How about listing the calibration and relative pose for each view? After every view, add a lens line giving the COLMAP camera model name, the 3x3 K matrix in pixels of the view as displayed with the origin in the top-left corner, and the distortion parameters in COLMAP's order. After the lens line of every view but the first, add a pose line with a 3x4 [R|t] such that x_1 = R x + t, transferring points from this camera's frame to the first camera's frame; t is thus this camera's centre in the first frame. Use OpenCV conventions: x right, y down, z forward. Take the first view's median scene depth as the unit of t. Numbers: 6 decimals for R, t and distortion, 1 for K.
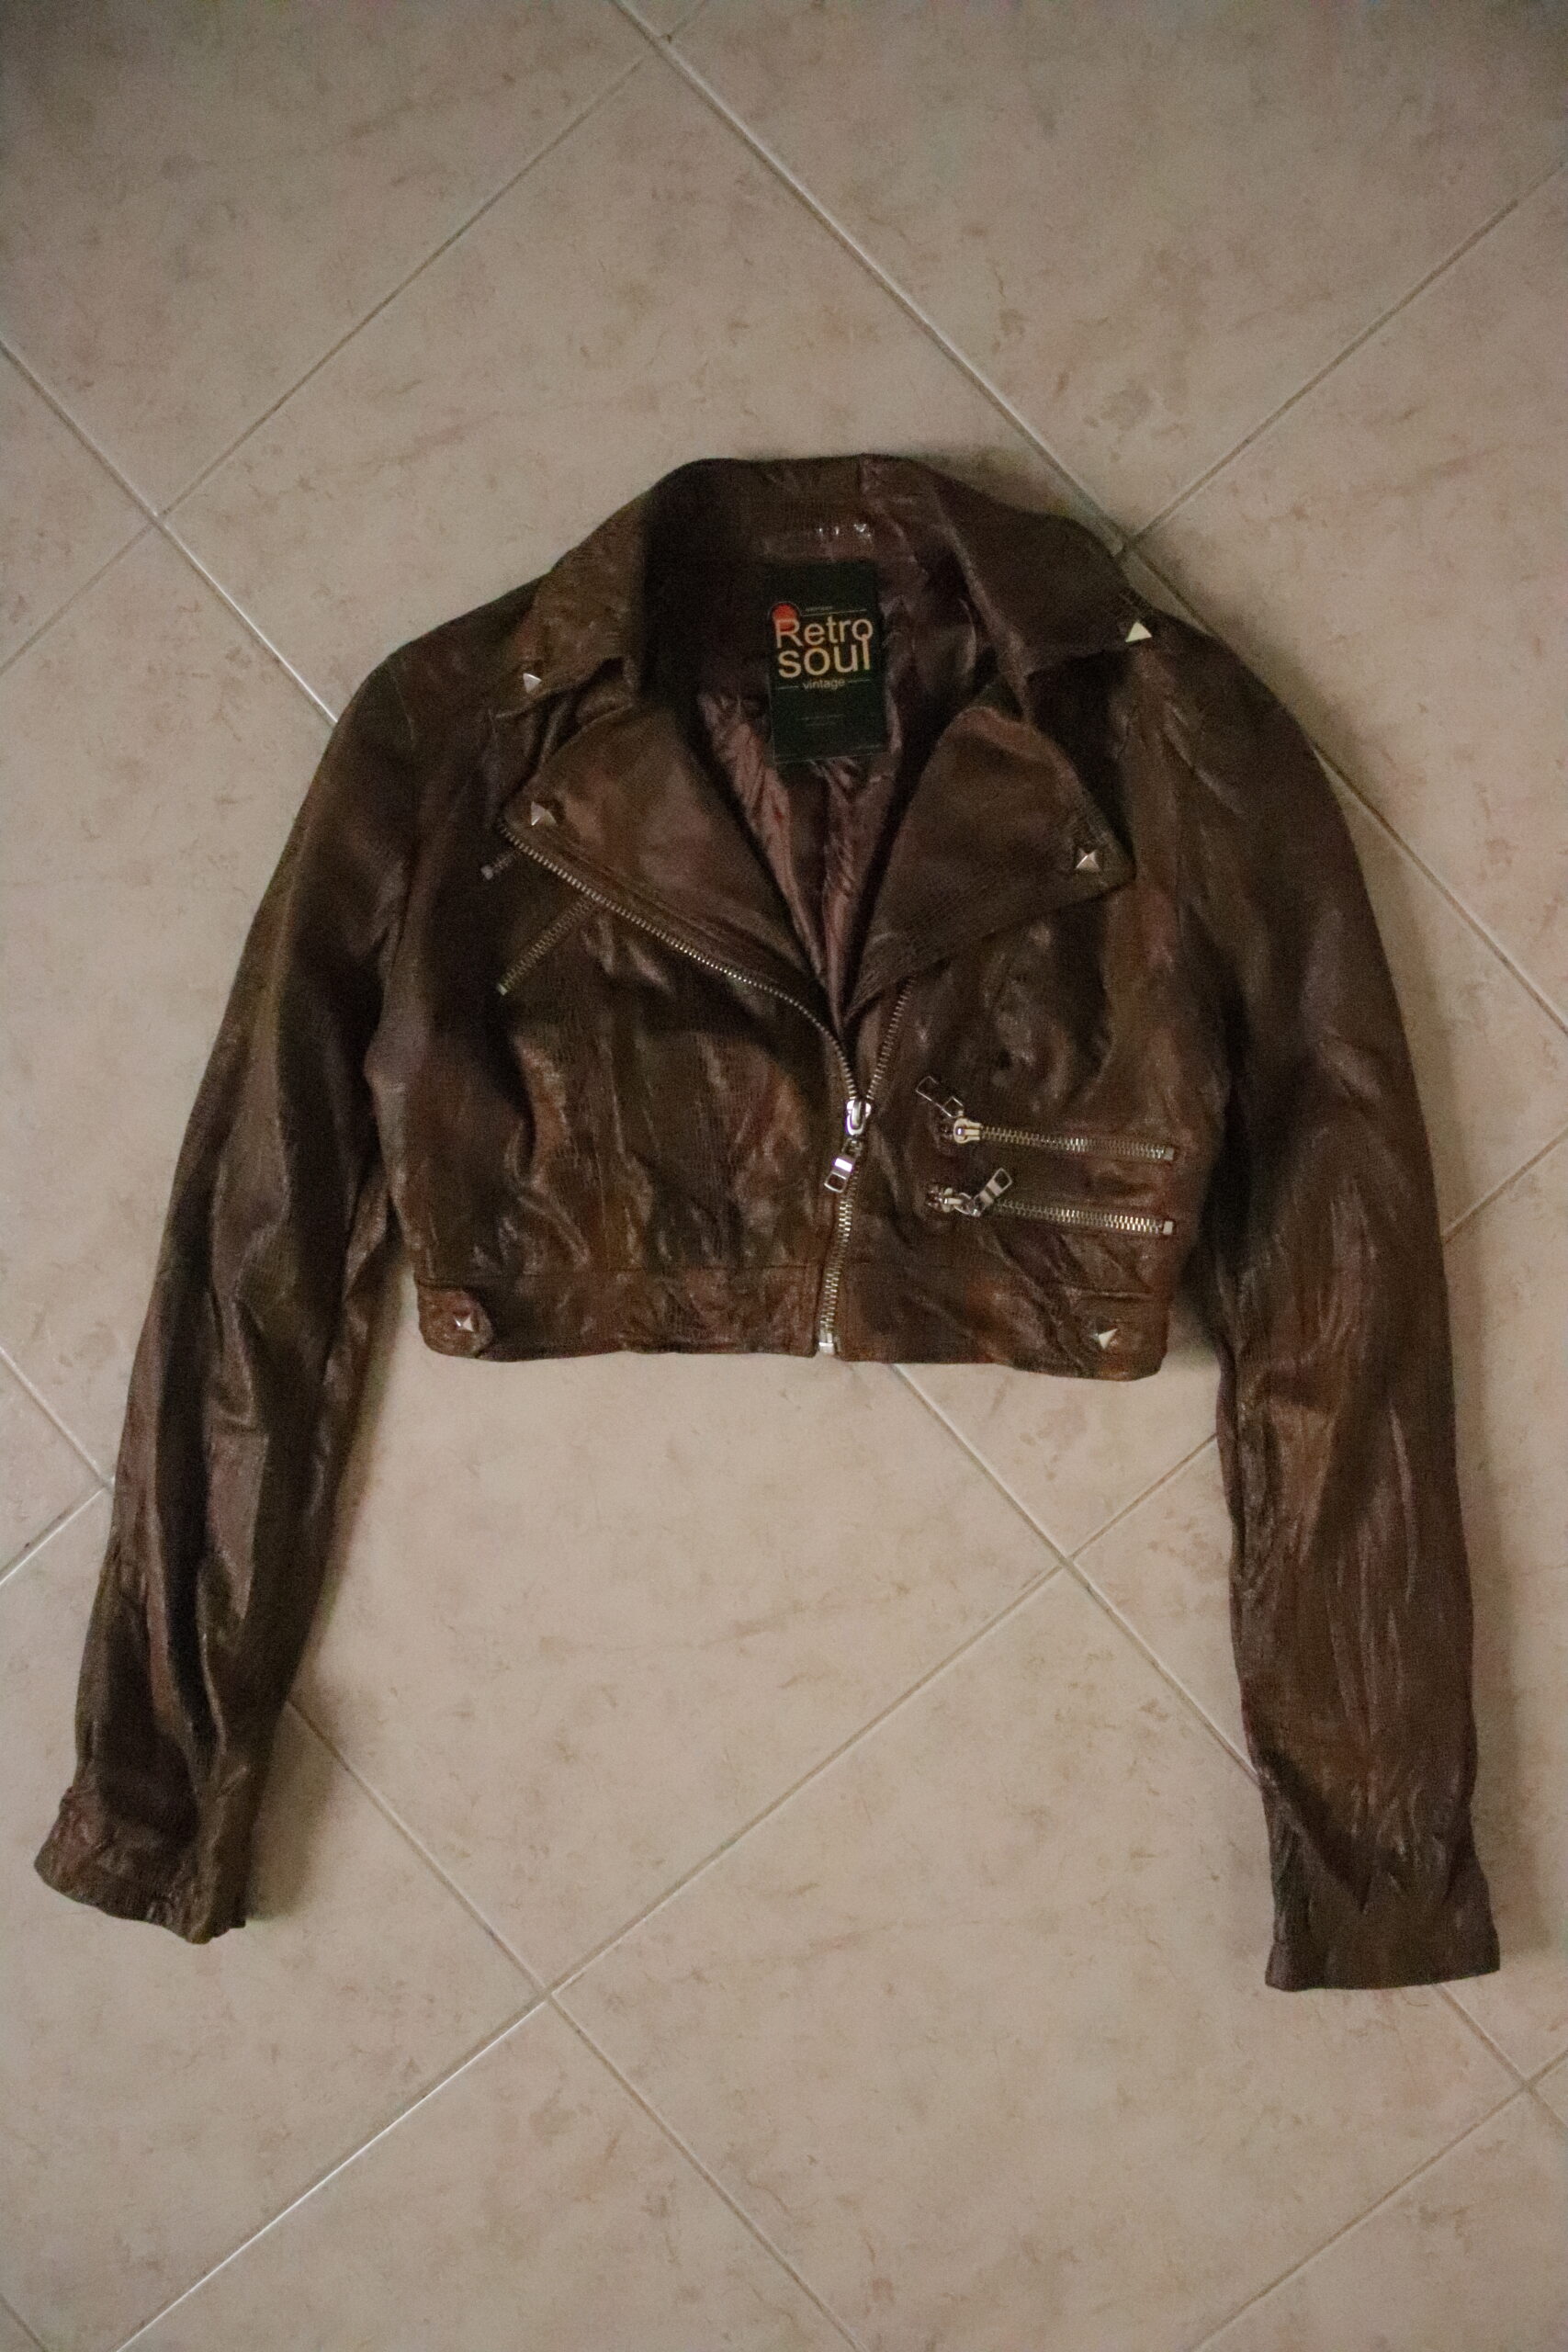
lens RADIAL K [[1867.6, 0, 819.4], [0, 1867.6, 1176.5], [0, 0, 1]] dist [-0.155281, 0.127511]
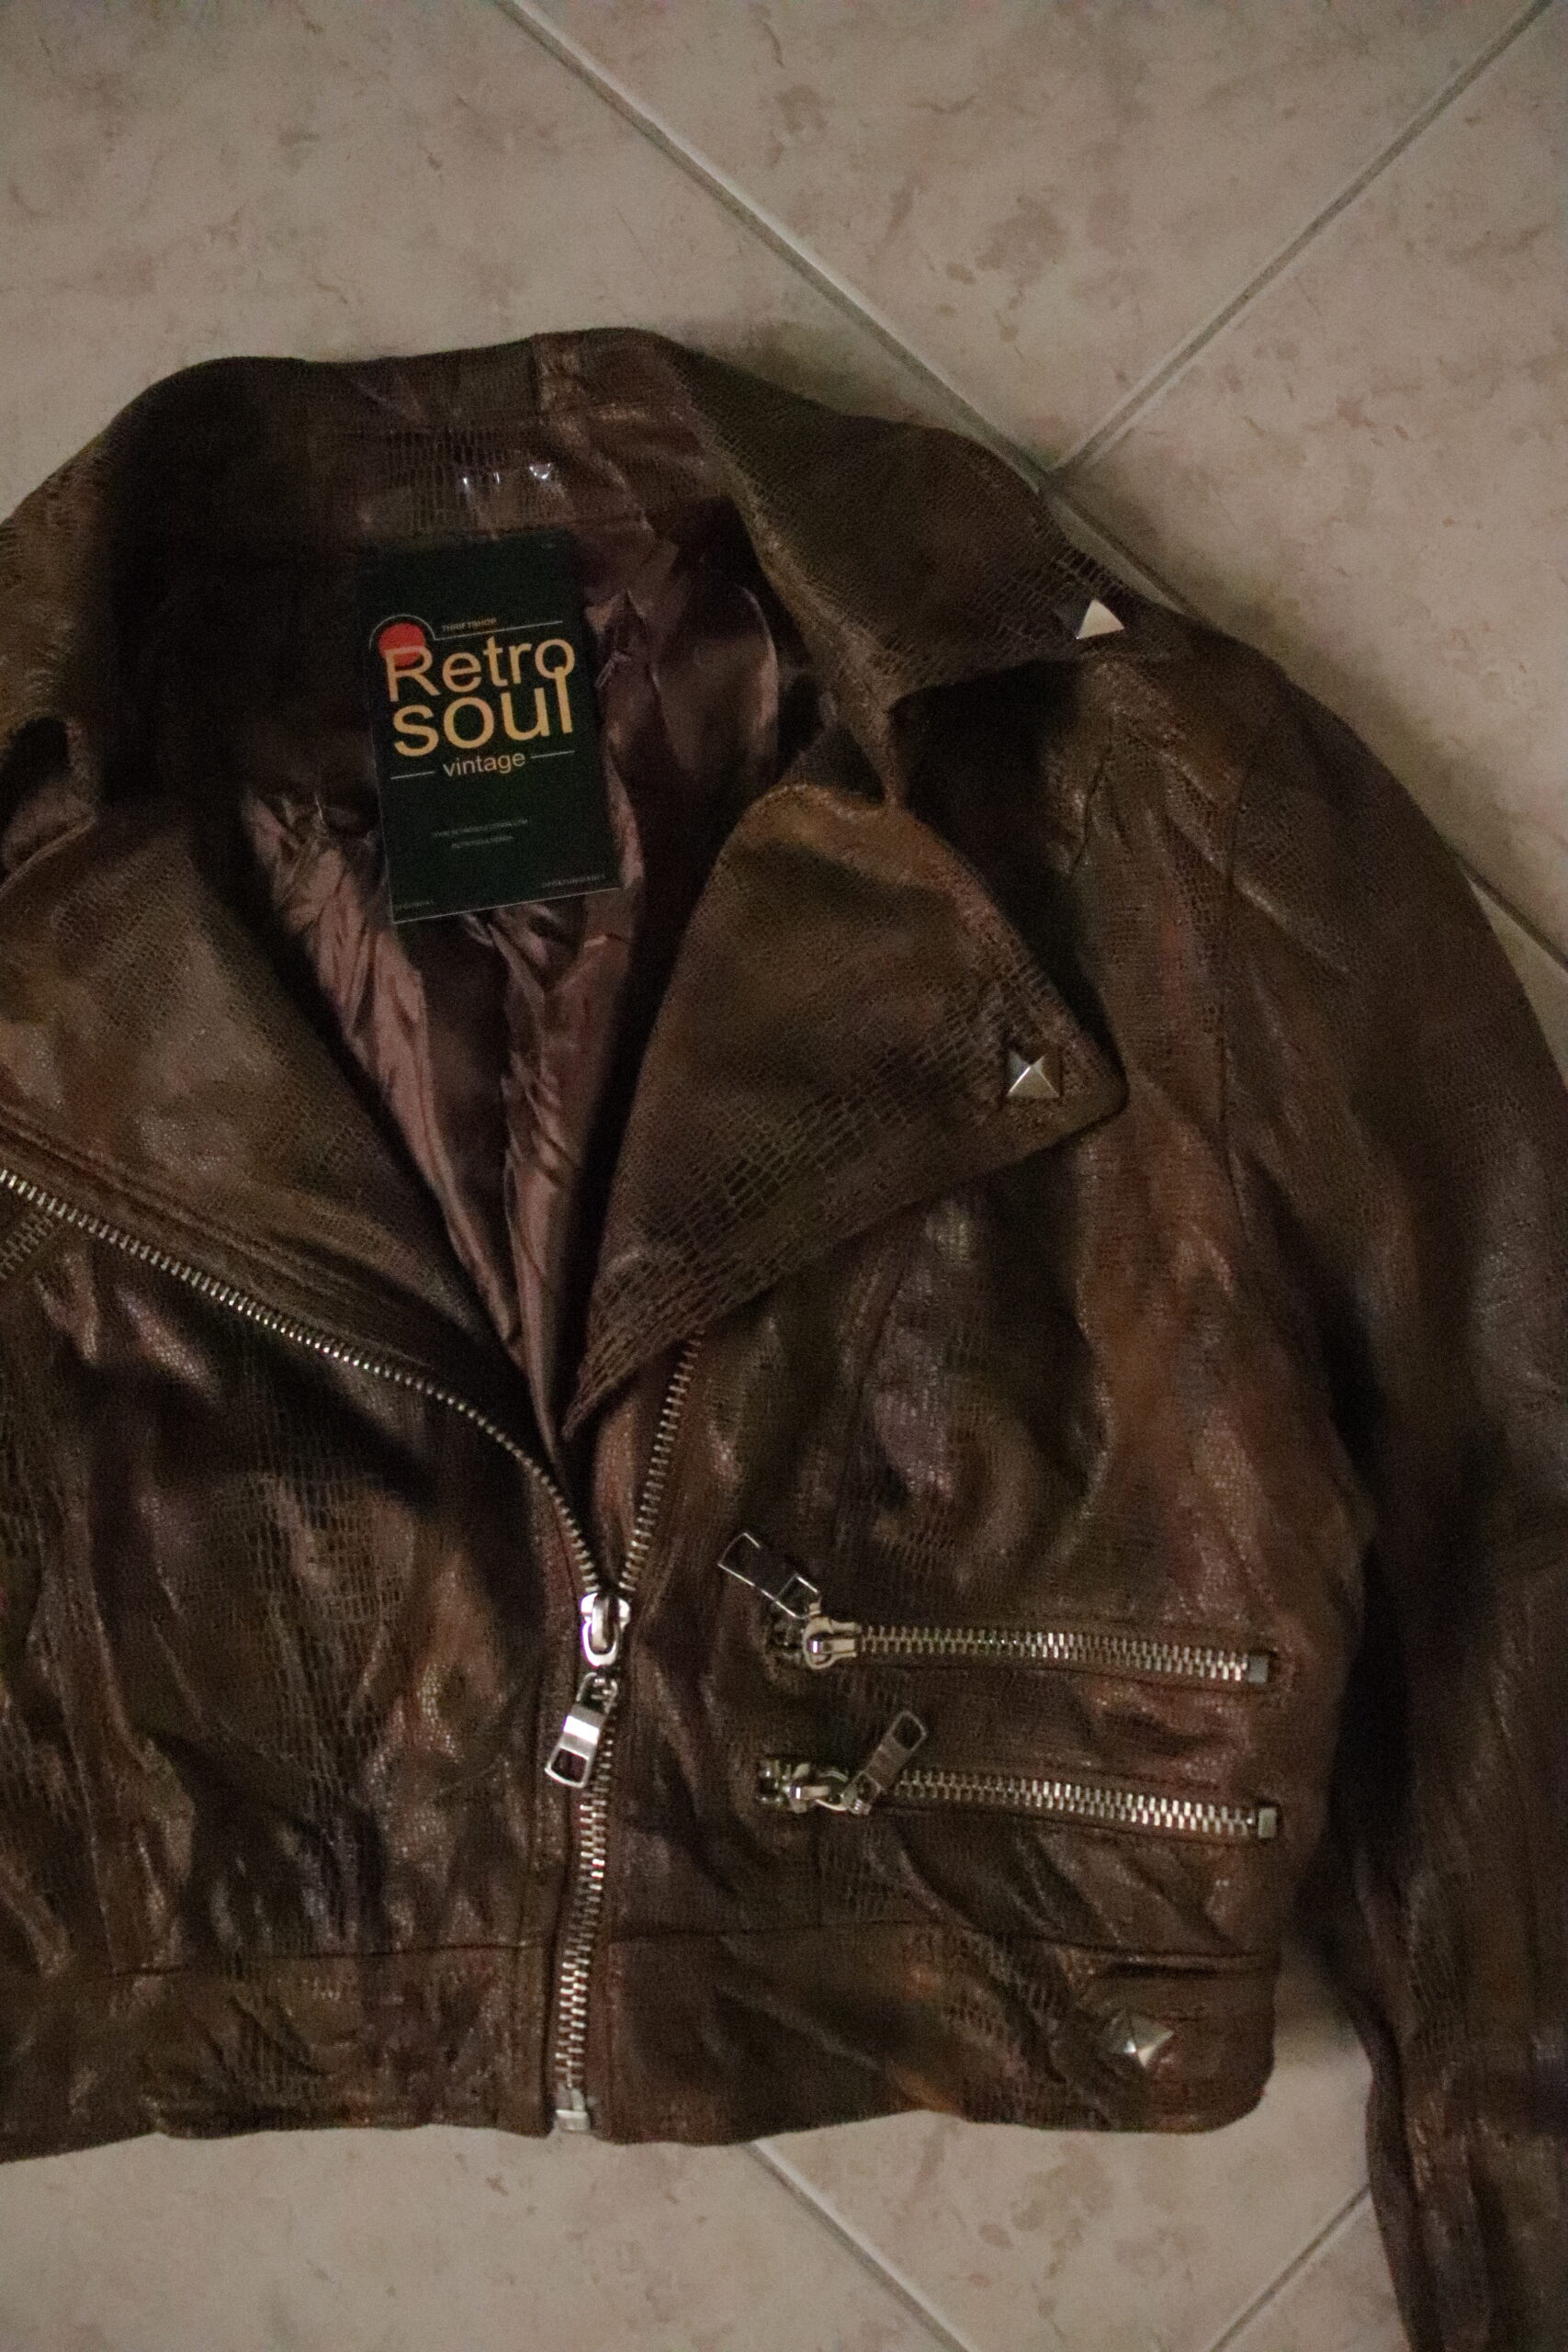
lens RADIAL K [[2014.5, 0, 784.0], [0, 2014.5, 1176.0], [0, 0, 1]] dist [-0.174614, 0.162882]
pose [[0.993736, -0.063315, 0.092084, 0.026851], [0.074557, 0.989444, -0.124263, -0.080553], [-0.083244, 0.130350, 0.987967, 0.468116]]
